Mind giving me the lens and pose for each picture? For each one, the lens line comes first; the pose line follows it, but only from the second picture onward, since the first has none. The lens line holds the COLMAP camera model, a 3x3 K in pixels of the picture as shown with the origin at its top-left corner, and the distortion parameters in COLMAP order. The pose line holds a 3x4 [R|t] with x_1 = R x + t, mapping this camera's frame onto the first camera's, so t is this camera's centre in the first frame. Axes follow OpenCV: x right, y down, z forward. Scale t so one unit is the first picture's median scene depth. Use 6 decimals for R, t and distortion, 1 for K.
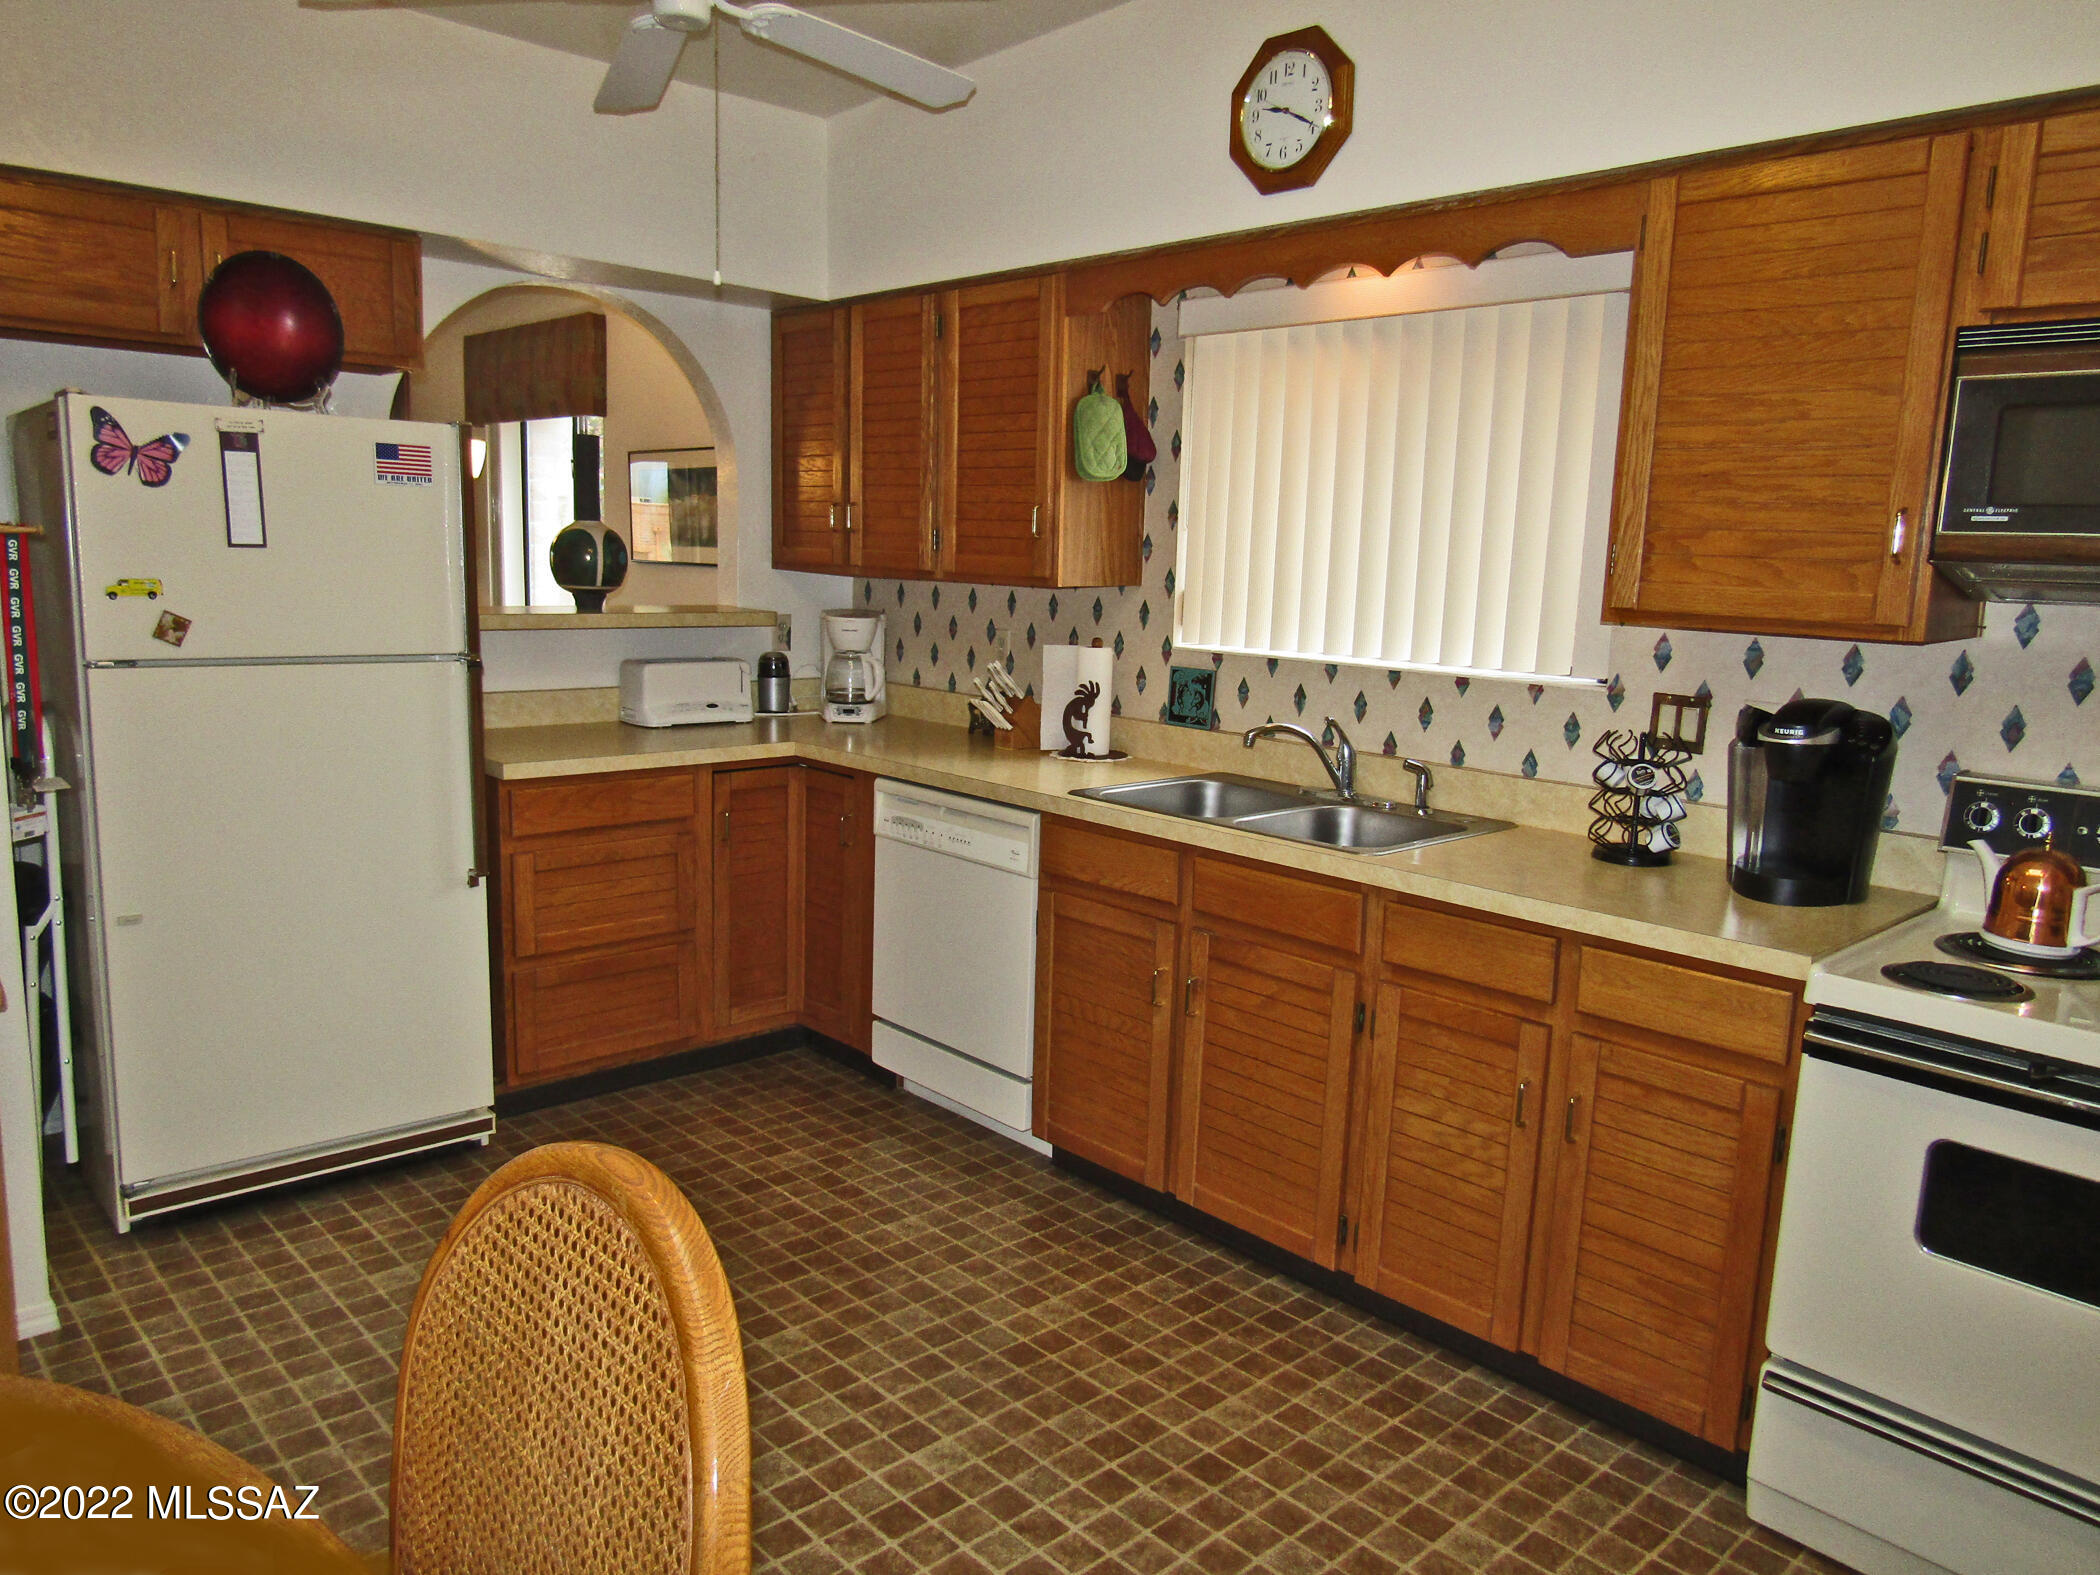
lens RADIAL K [[1483.1, 0, 1049.4], [0, 1483.1, 787.0], [0, 0, 1]] dist [-0.024302, 0.001180]
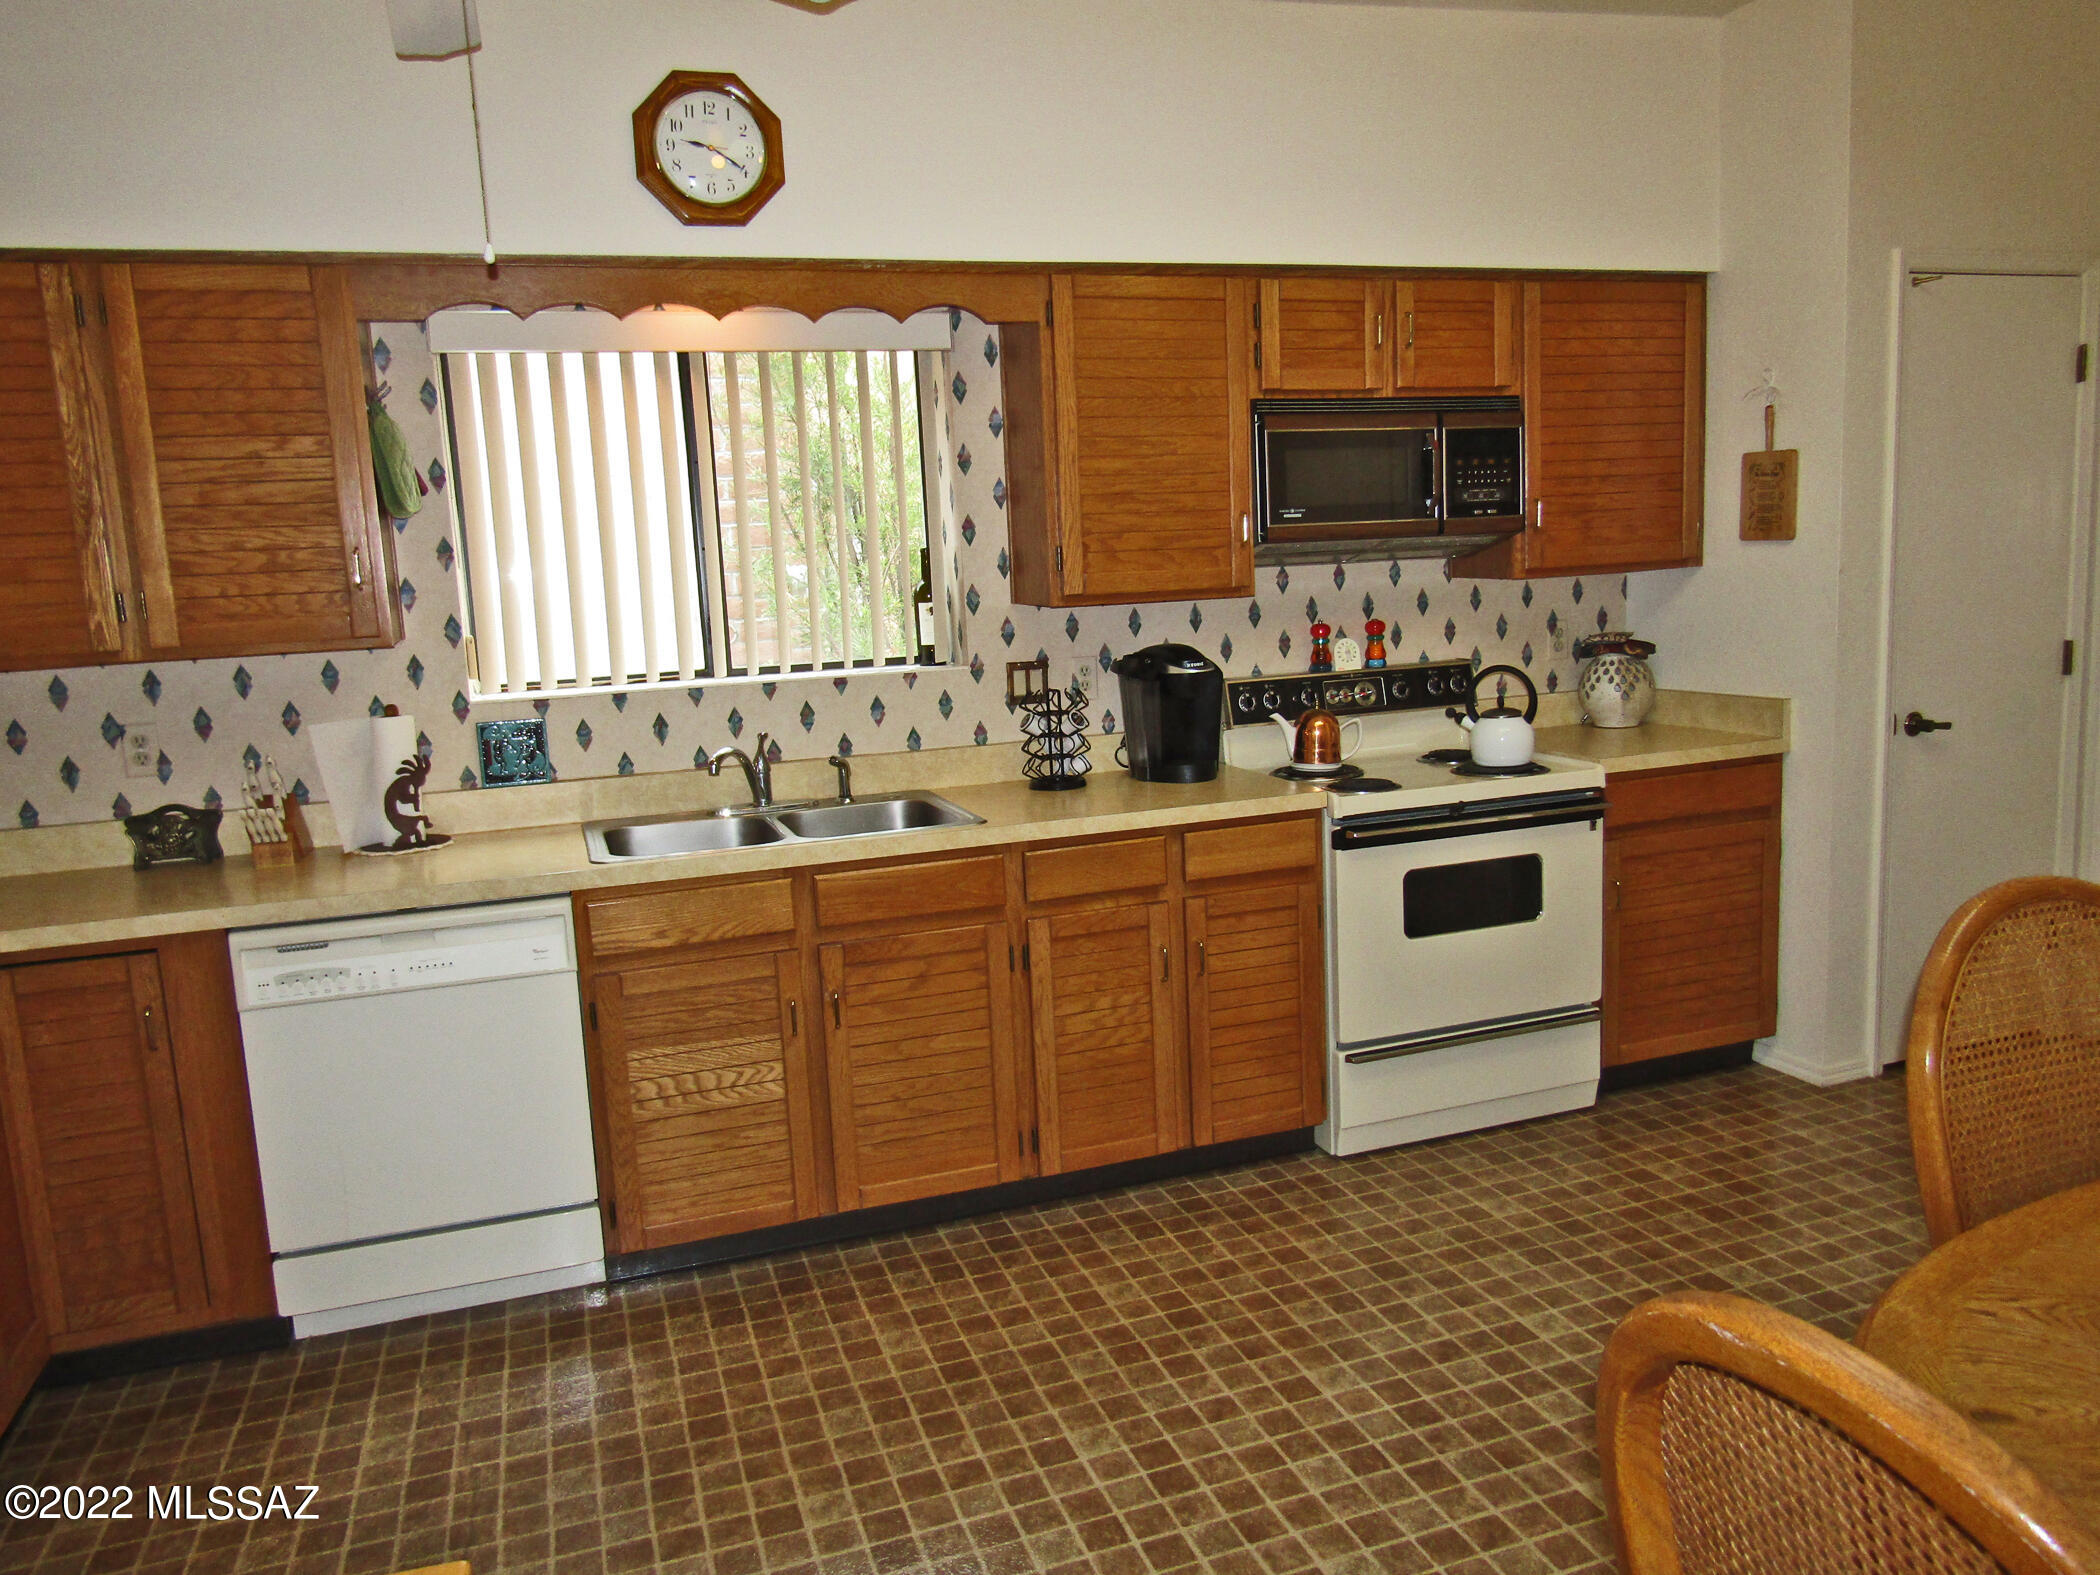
lens RADIAL K [[1483.1, 0, 1048.7], [0, 1483.1, 785.4], [0, 0, 1]] dist [-0.024302, 0.001180]
pose [[0.399690, -0.186237, 0.897532, -0.788080], [0.206873, 0.972209, 0.109608, -0.097424], [-0.893002, 0.141866, 0.427109, 0.439649]]
